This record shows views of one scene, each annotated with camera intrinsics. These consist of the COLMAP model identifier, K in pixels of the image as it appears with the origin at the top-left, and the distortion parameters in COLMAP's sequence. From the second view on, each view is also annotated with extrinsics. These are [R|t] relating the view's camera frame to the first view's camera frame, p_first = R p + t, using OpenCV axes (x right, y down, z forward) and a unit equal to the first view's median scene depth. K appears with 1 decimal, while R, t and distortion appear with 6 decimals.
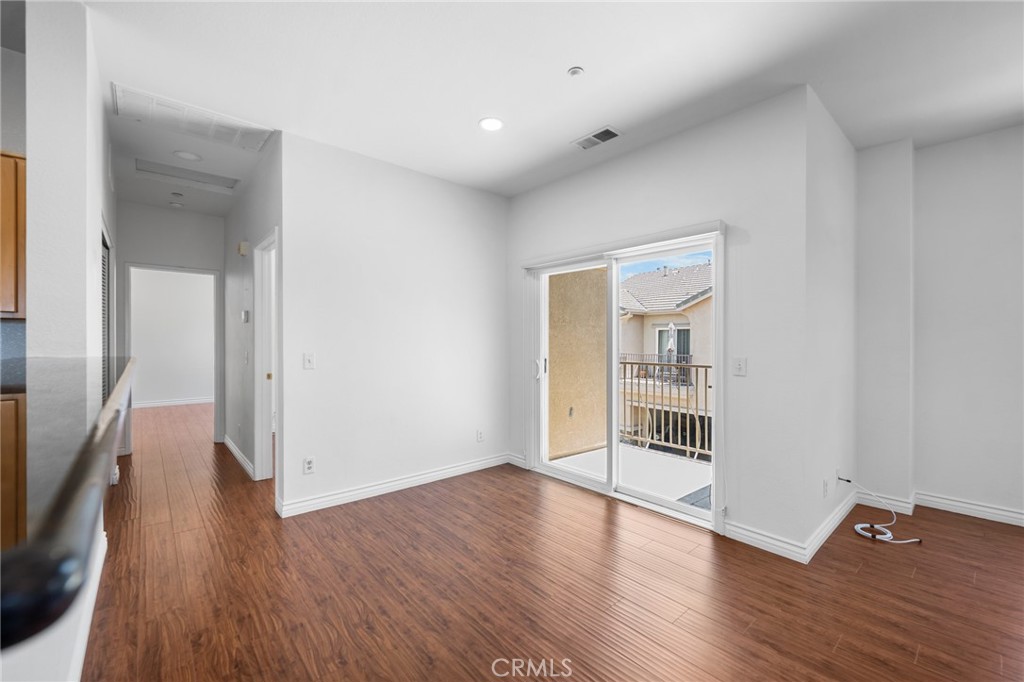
lens RADIAL K [[423.6, 0, 512.0], [0, 423.6, 341.0], [0, 0, 1]] dist [0.000183, -0.000010]
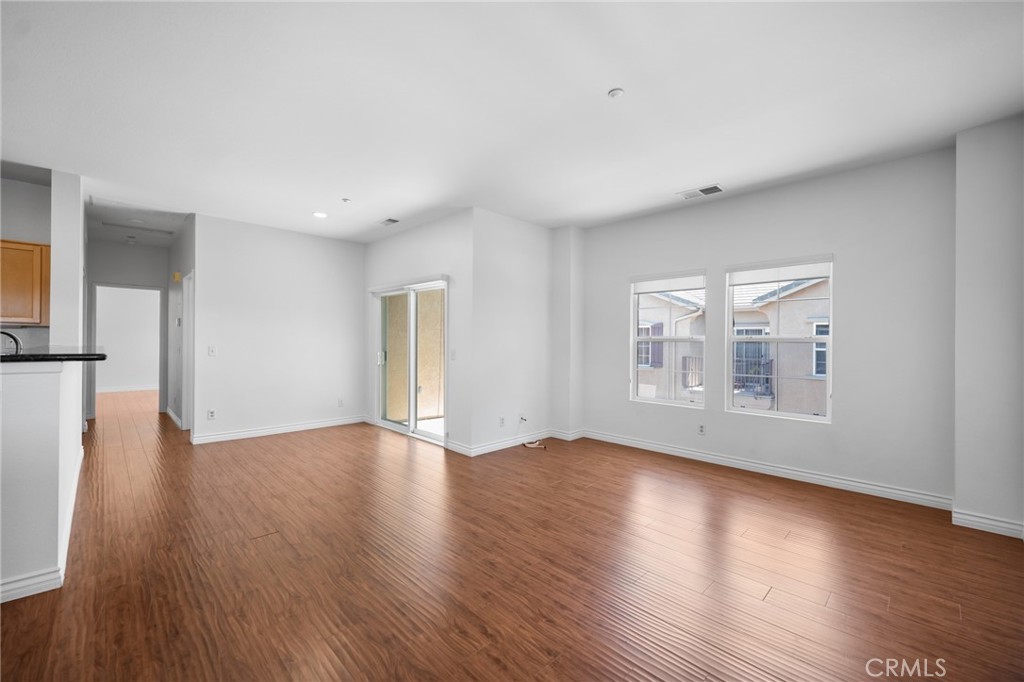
lens RADIAL K [[416.0, 0, 511.8], [0, 416.0, 338.8], [0, 0, 1]] dist [-0.000461, -0.000492]
pose [[0.997977, 0.007335, 0.063149, 0.598401], [-0.007090, 0.999966, -0.004106, -0.001948], [-0.063177, 0.003650, 0.997996, -0.709897]]
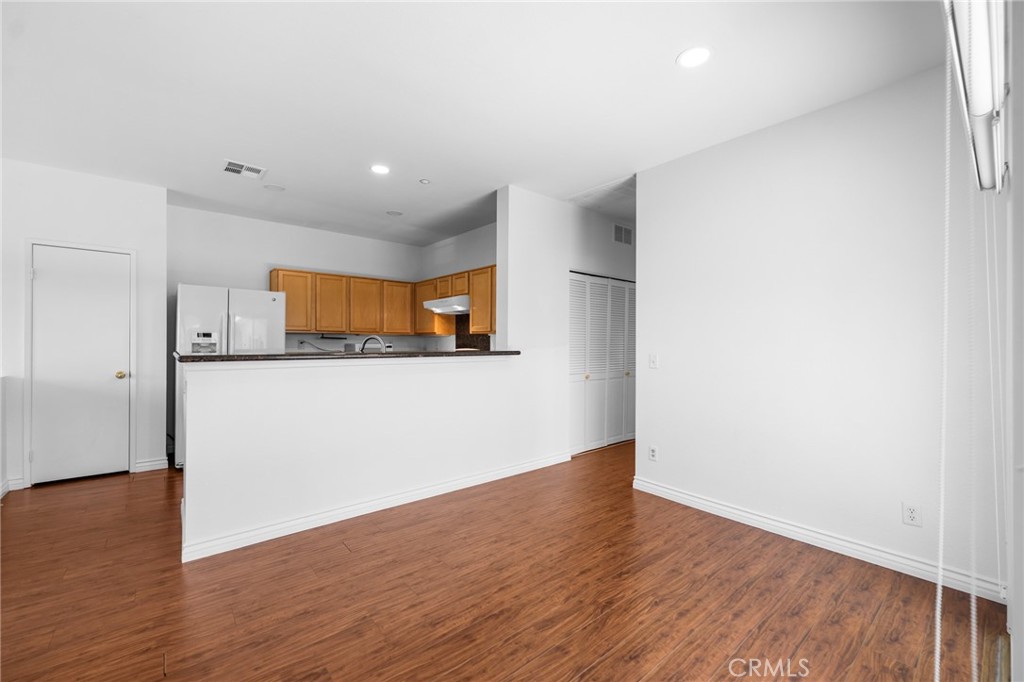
lens RADIAL K [[415.1, 0, 511.0], [0, 415.1, 344.5], [0, 0, 1]] dist [-0.001013, -0.000047]
pose [[-0.017691, 0.003000, -0.999839, 0.658015], [-0.007149, 0.999970, 0.003127, 0.000587], [0.999818, 0.007203, -0.017669, 0.654493]]
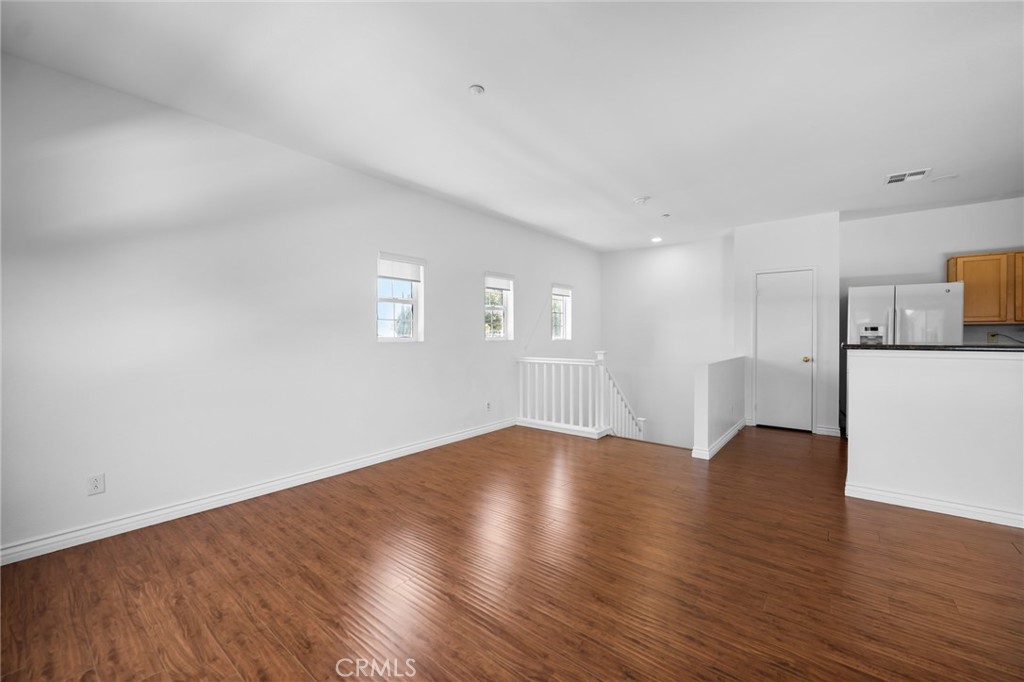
lens RADIAL K [[414.8, 0, 510.8], [0, 414.8, 336.8], [0, 0, 1]] dist [0.000233, -0.000166]
pose [[-0.984487, -0.000031, -0.175455, 0.925152], [-0.001039, 0.999984, 0.005649, 0.003407], [0.175452, 0.005744, -0.984471, 0.923158]]
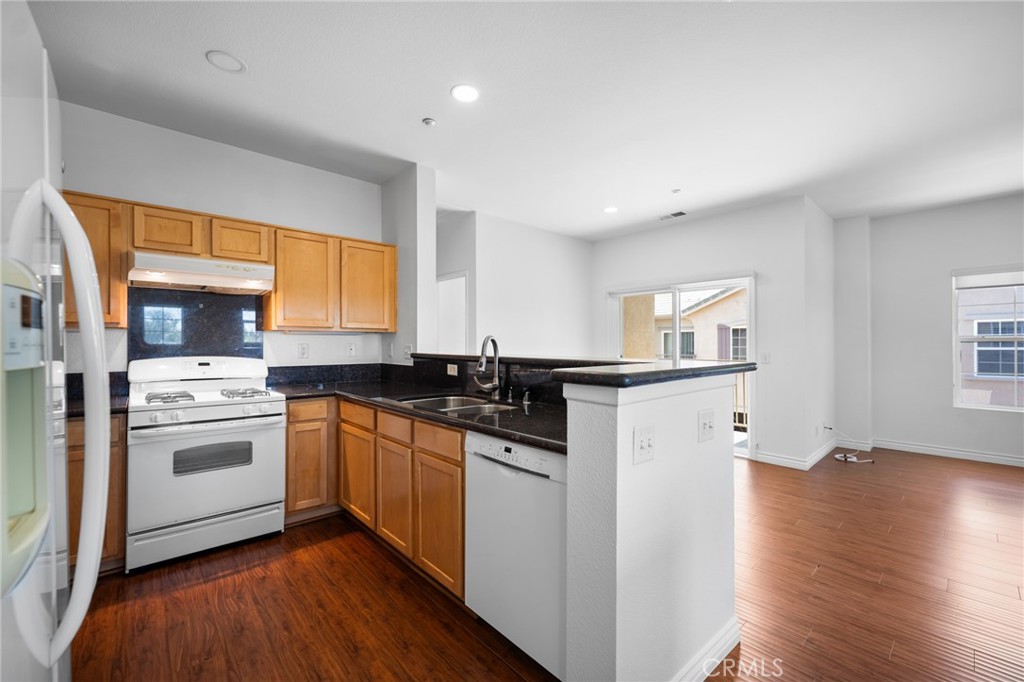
lens RADIAL K [[416.0, 0, 511.8], [0, 416.0, 338.8], [0, 0, 1]] dist [-0.000461, -0.000492]
pose [[0.999865, -0.002707, 0.016228, -0.430964], [0.002863, 0.999950, -0.009594, -0.002213], [-0.016201, 0.009639, 0.999822, -0.549241]]
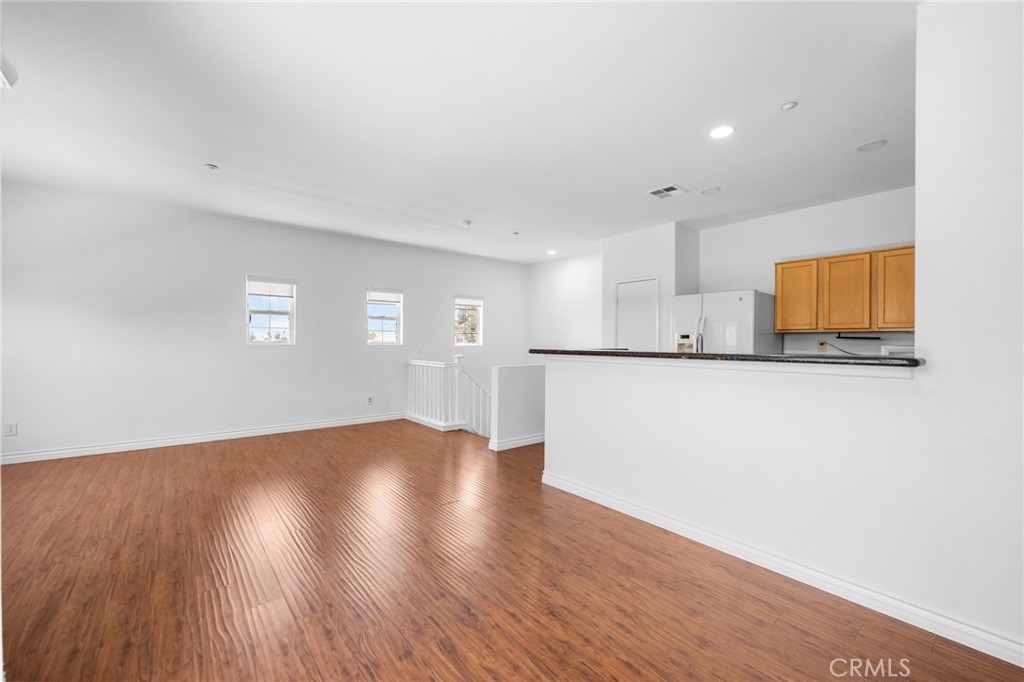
lens RADIAL K [[419.7, 0, 510.3], [0, 419.7, 338.9], [0, 0, 1]] dist [0.000808, -0.000237]
pose [[-0.999254, -0.008266, 0.037717, -0.054991], [-0.008501, 0.999945, -0.006082, 0.005732], [-0.037665, -0.006398, -0.999270, 1.258339]]
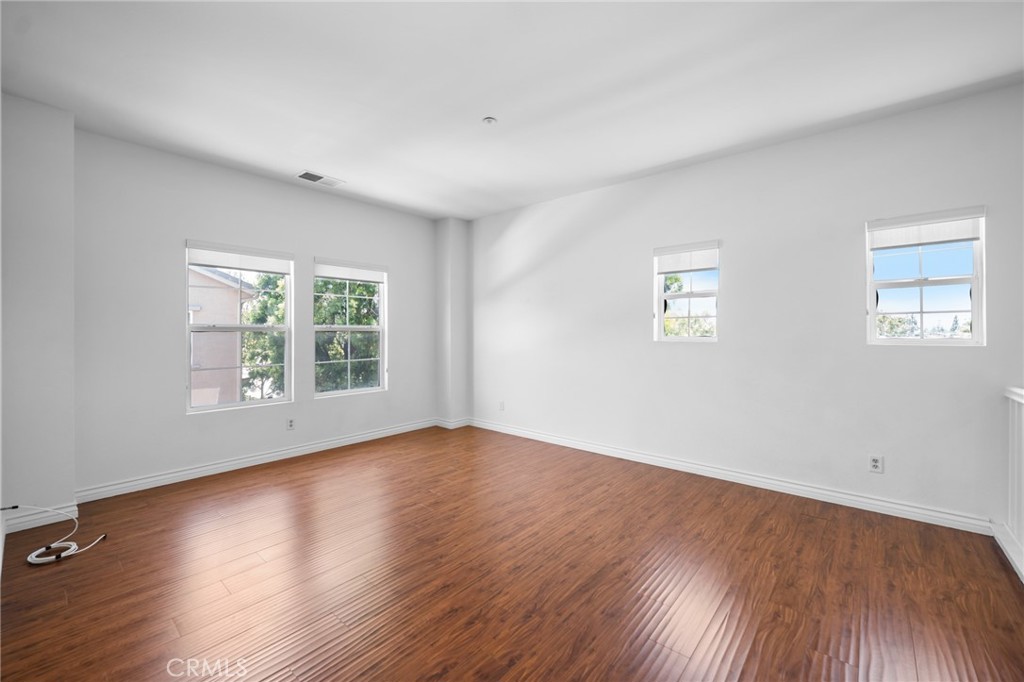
lens RADIAL K [[416.5, 0, 512.0], [0, 416.5, 327.8], [0, 0, 1]] dist [0.002314, -0.000011]
pose [[-0.143044, 0.010478, 0.989661, -0.110315], [-0.001125, 0.999942, -0.010749, 0.001223], [-0.989716, -0.002651, -0.143023, 0.176758]]
